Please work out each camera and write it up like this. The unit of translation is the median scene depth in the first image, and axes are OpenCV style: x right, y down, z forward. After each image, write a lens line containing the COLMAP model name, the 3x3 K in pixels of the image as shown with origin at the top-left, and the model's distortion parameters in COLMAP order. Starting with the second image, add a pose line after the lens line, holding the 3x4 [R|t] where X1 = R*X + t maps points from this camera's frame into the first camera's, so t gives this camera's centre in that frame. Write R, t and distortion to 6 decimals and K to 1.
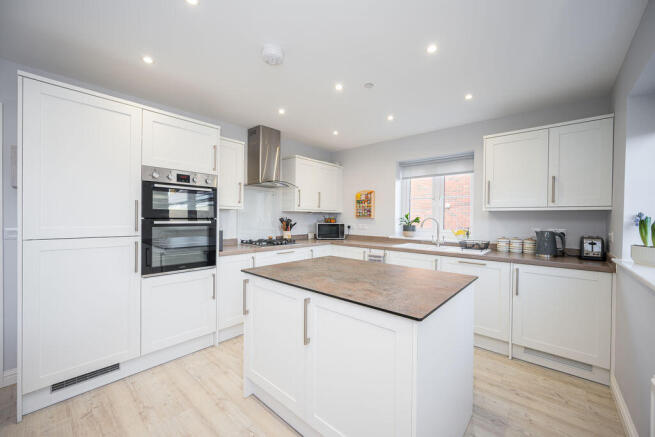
lens RADIAL K [[260.0, 0, 331.2], [0, 260.0, 217.3], [0, 0, 1]] dist [-0.002175, -0.000283]
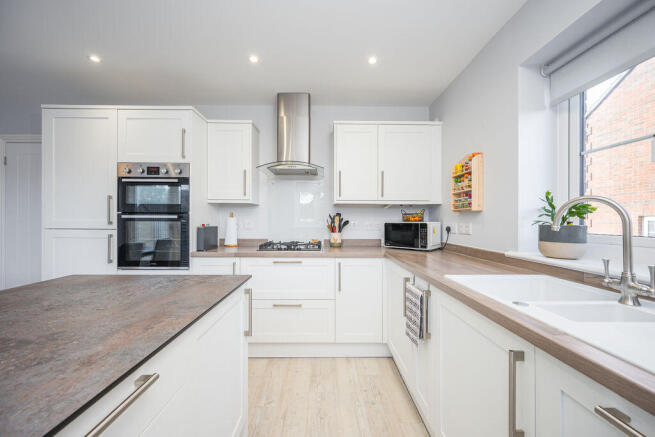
lens RADIAL K [[272.4, 0, 327.5], [0, 272.4, 218.5], [0, 0, 1]] dist [0.001146, 0.000070]
pose [[0.663576, -0.012735, -0.748000, 0.409014], [0.002825, 0.999891, -0.014517, 0.028228], [0.748103, 0.007520, 0.663540, 0.556778]]
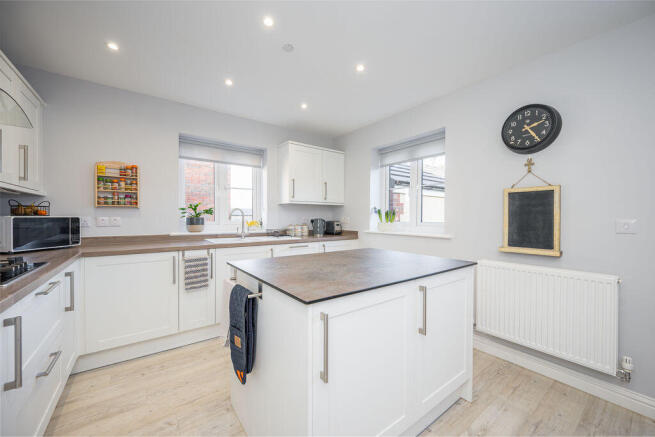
lens RADIAL K [[260.0, 0, 331.2], [0, 260.0, 217.3], [0, 0, 1]] dist [-0.002175, -0.000283]
pose [[0.195475, -0.013480, 0.980616, -0.451617], [-0.005335, 0.999876, 0.014808, 0.017289], [-0.980694, -0.008126, 0.195379, 0.471540]]
